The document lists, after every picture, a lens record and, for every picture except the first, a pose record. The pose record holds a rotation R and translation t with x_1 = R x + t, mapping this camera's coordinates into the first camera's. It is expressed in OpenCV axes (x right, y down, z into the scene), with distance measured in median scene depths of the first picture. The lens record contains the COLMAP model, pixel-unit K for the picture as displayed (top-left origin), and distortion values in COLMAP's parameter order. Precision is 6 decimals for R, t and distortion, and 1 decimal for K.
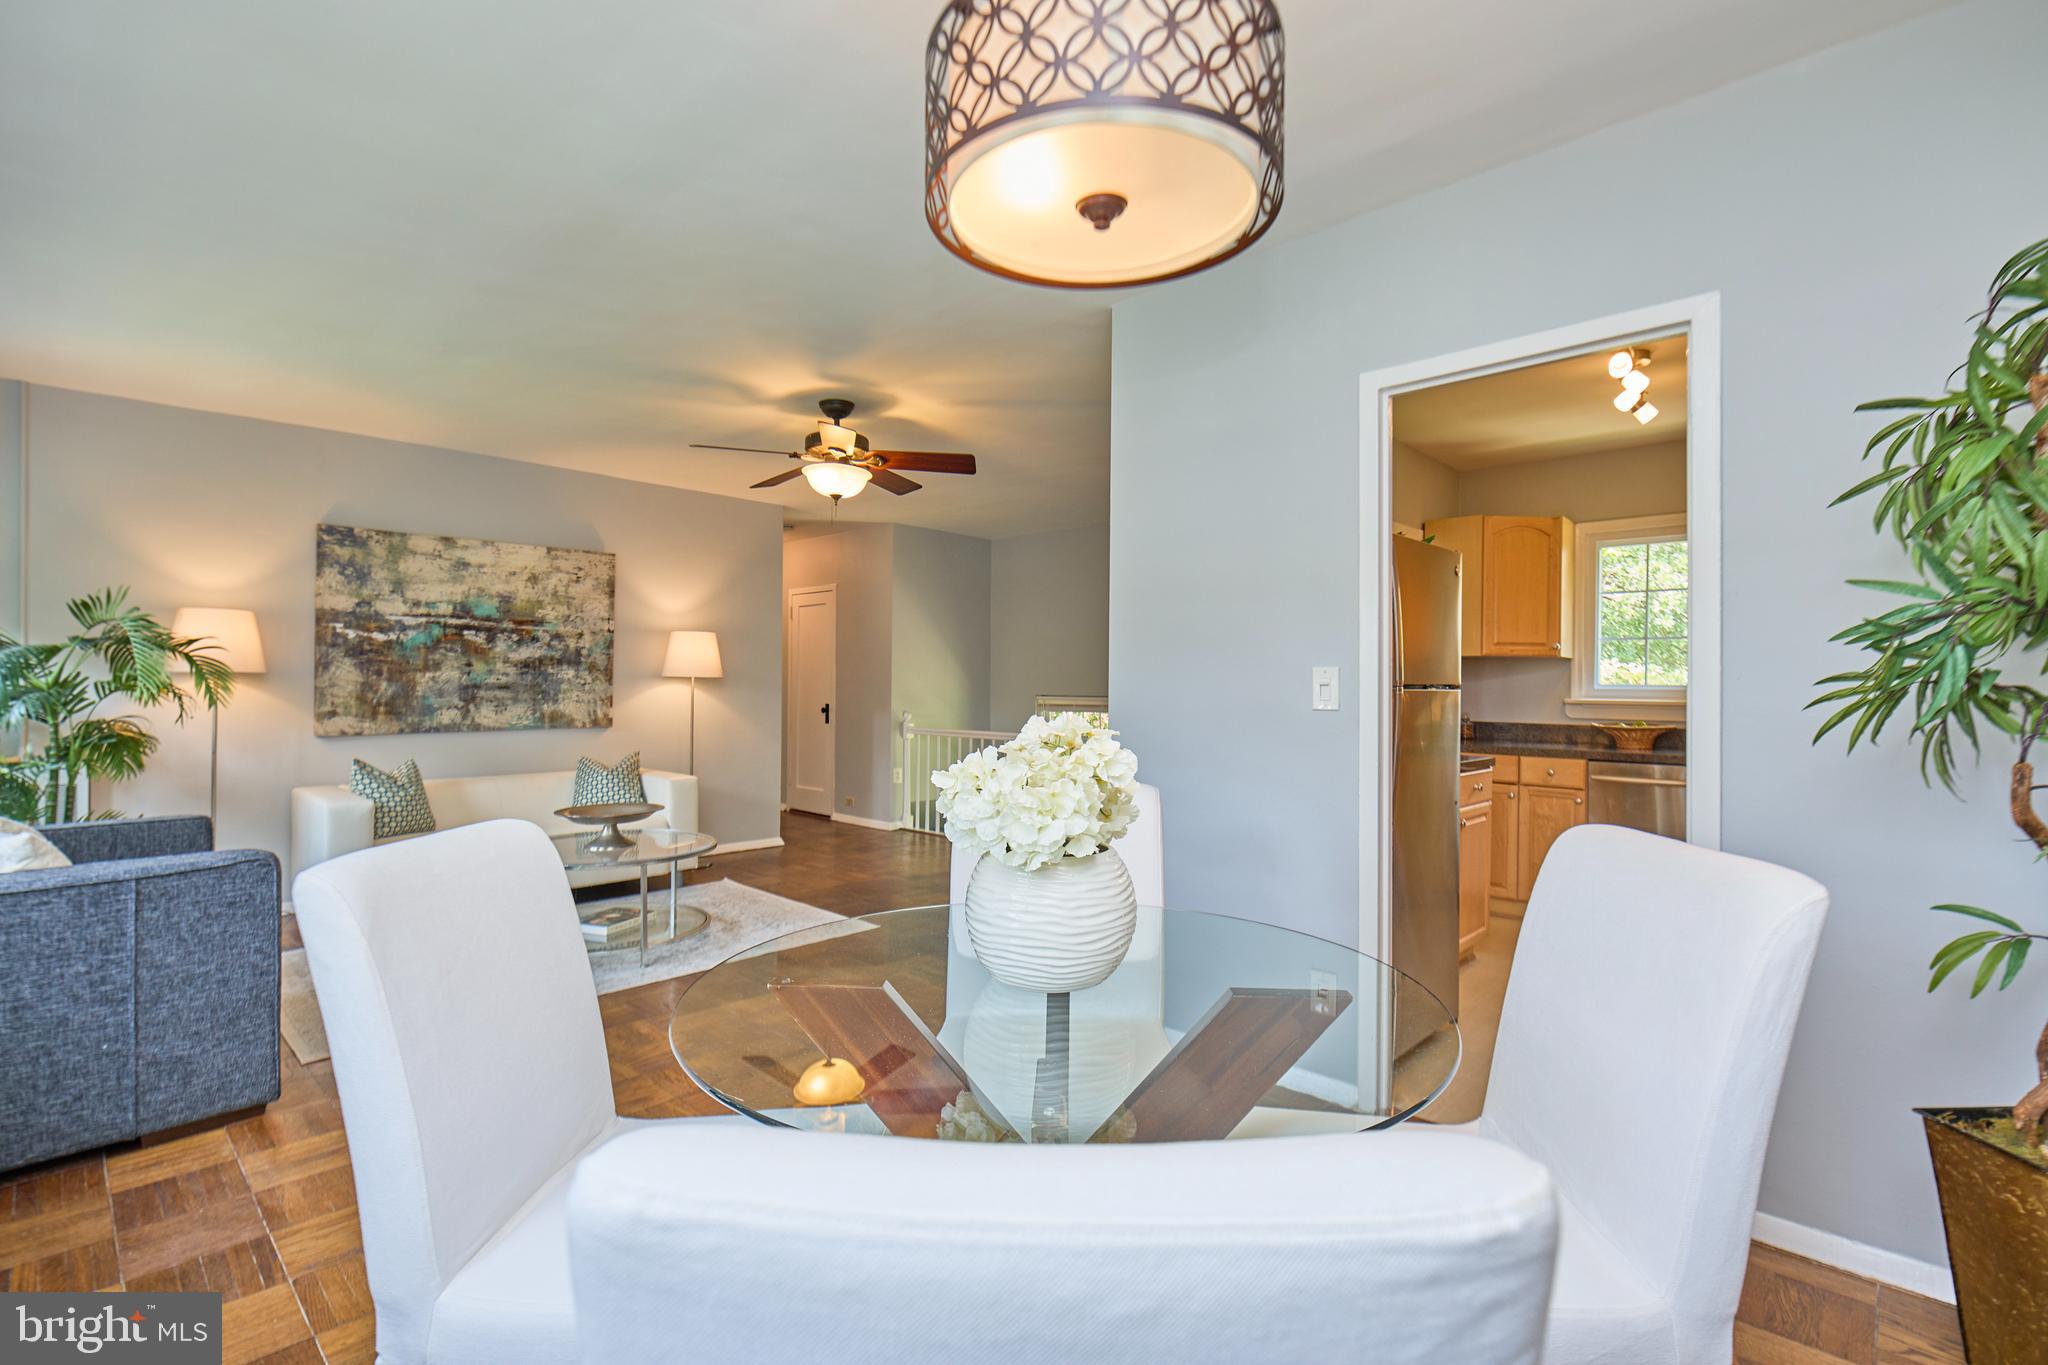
lens RADIAL K [[895.6, 0, 1069.2], [0, 895.6, 663.5], [0, 0, 1]] dist [0.003101, 0.000080]
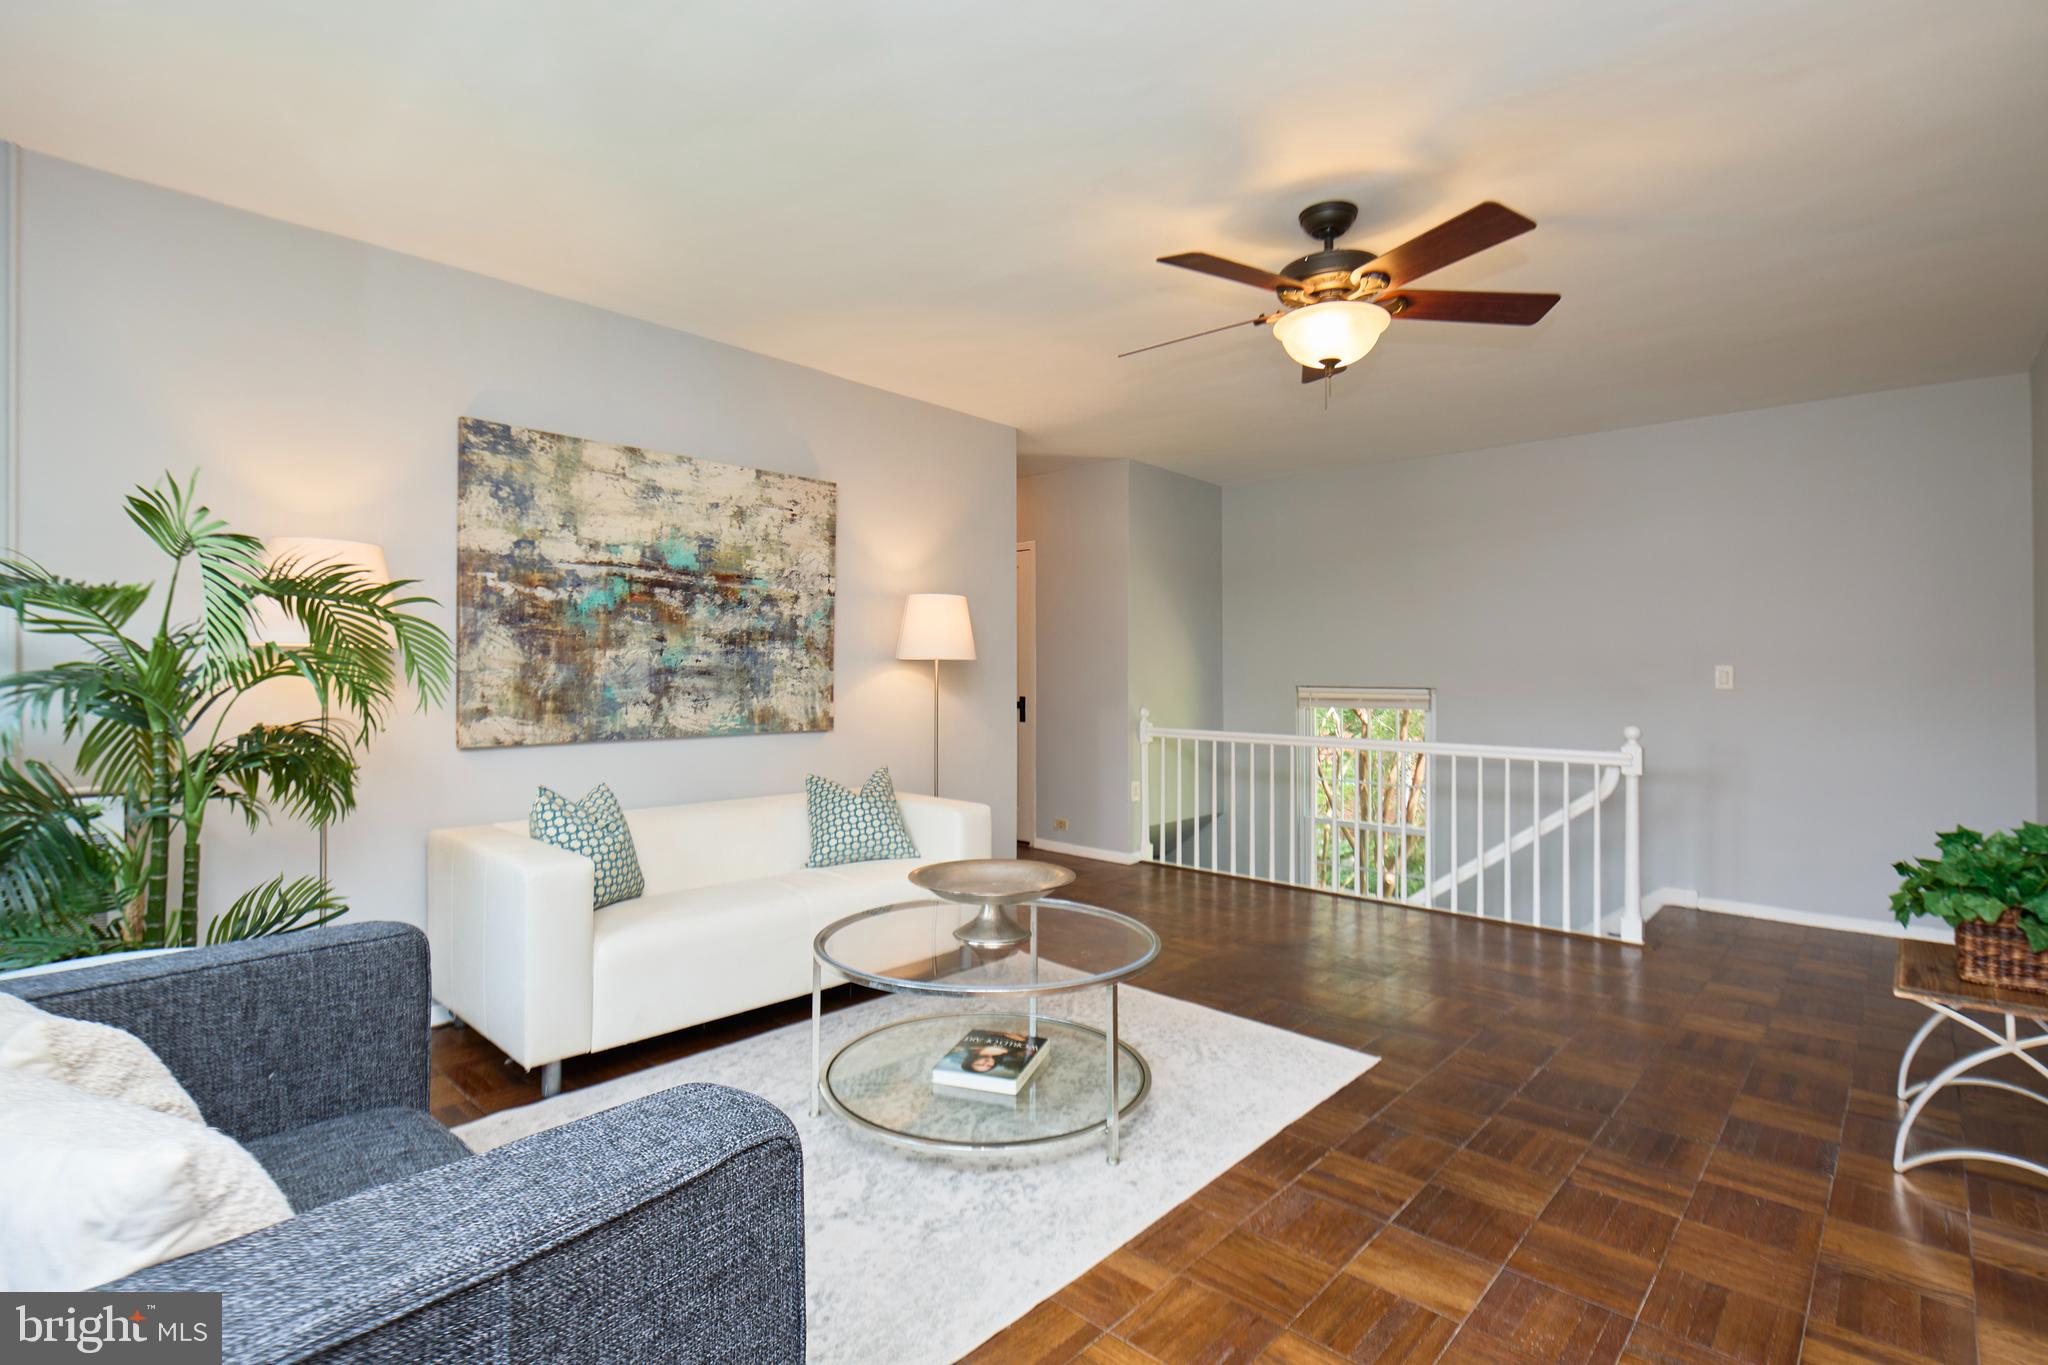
lens RADIAL K [[946.3, 0, 1073.1], [0, 946.3, 664.6], [0, 0, 1]] dist [0.003123, -0.001059]
pose [[0.999992, 0.002418, 0.003162, -0.366040], [-0.002457, 0.999922, 0.012224, 0.011143], [-0.003132, -0.012231, 0.999920, 0.291713]]
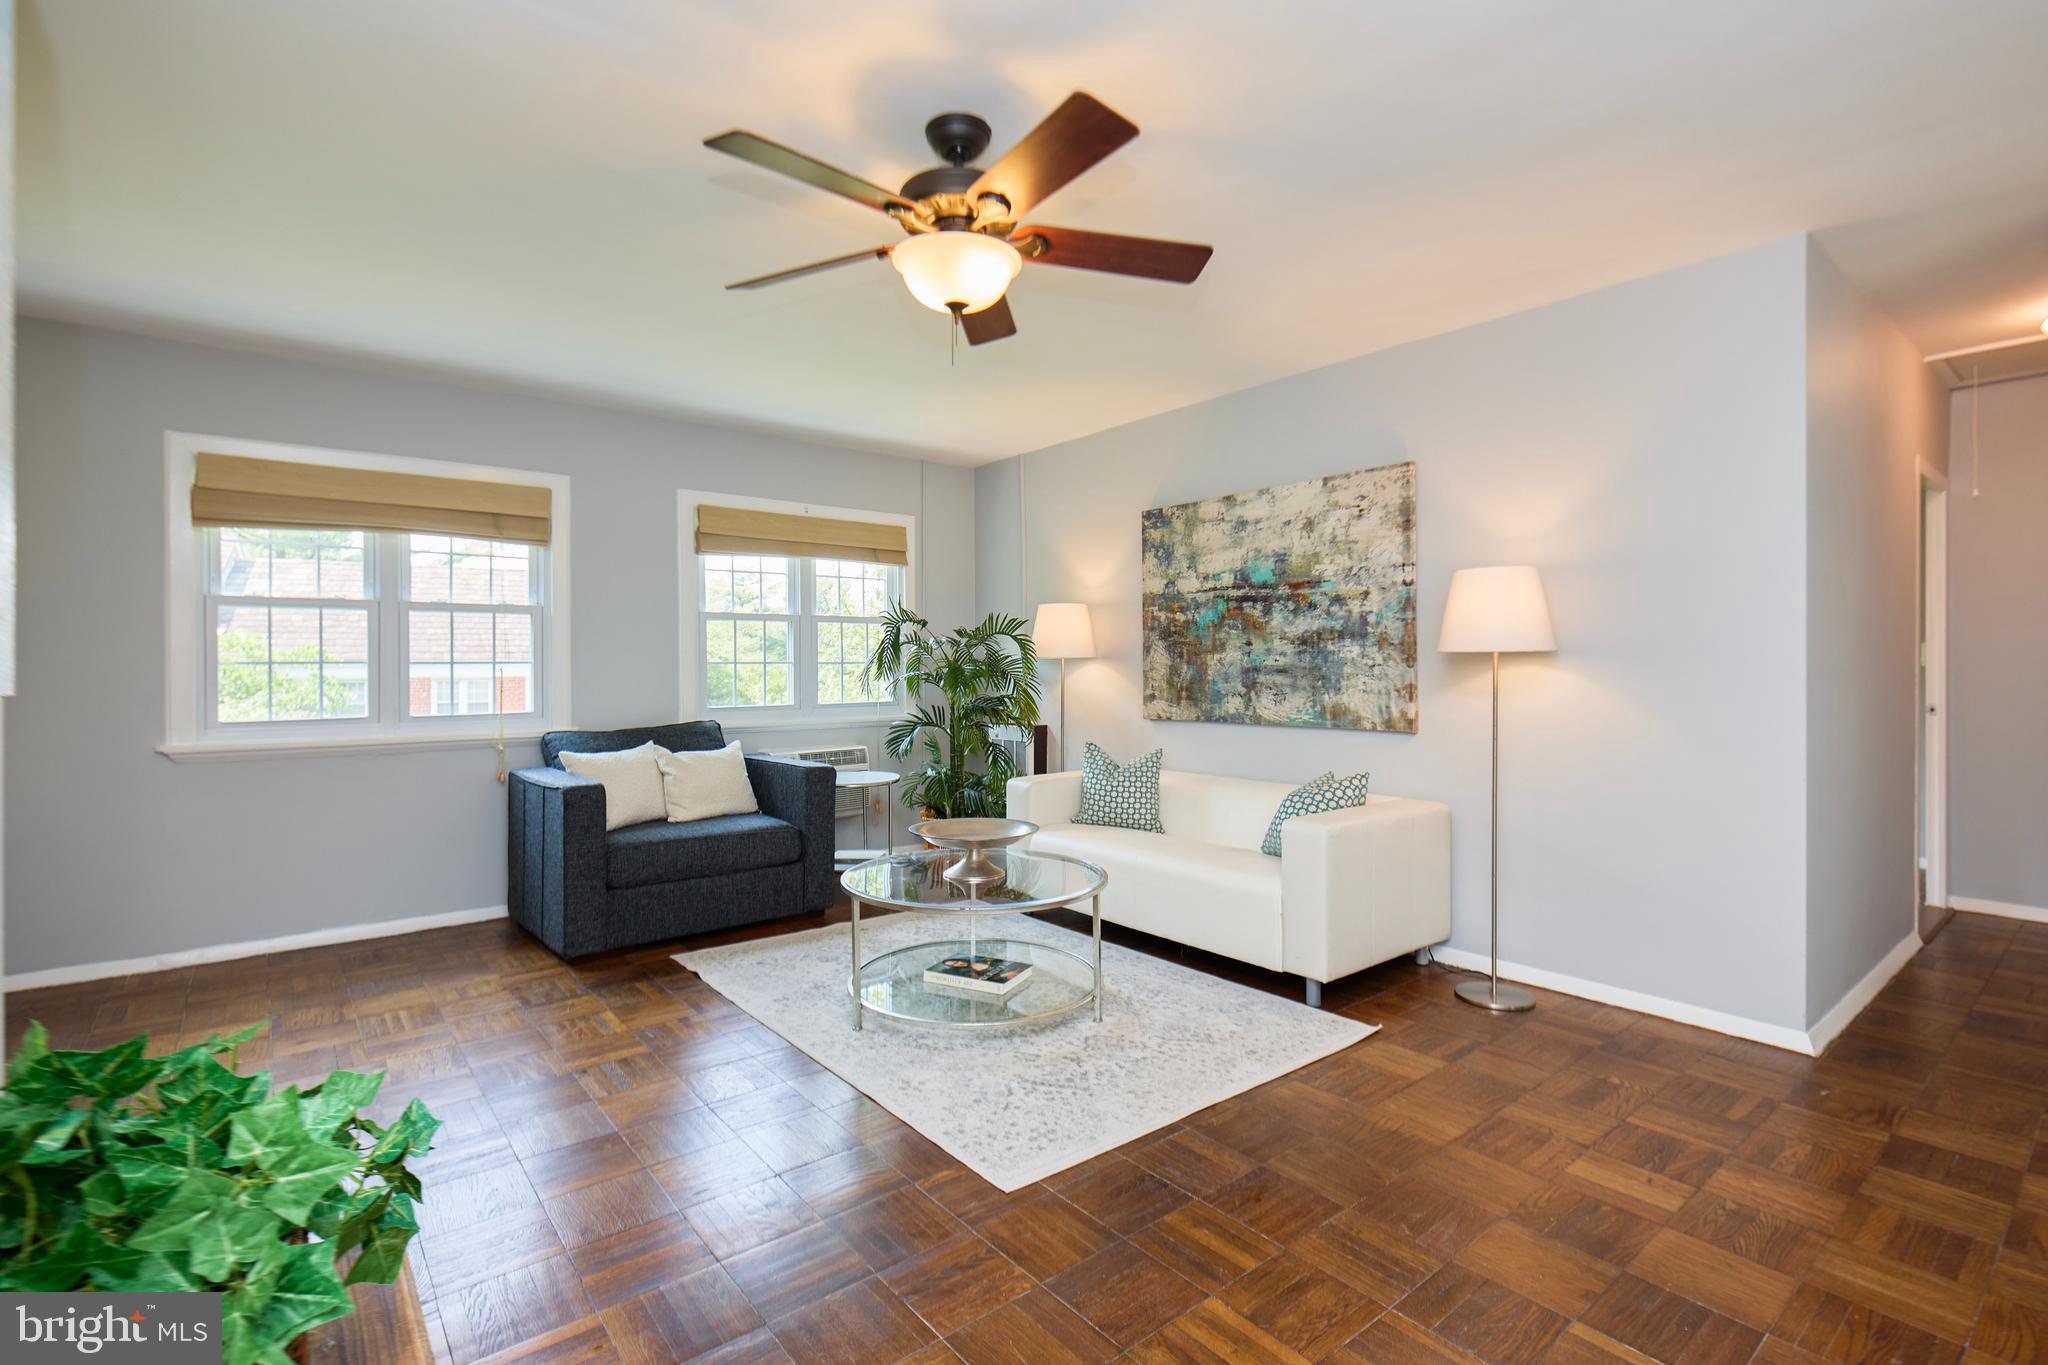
lens RADIAL K [[946.3, 0, 1006.0], [0, 946.3, 678.3], [0, 0, 1]] dist [0.003123, -0.001059]
pose [[-0.180232, 0.001865, -0.983622, 0.232161], [0.018920, 0.999820, -0.001571, 0.030817], [0.983442, -0.018893, -0.180235, 0.945262]]
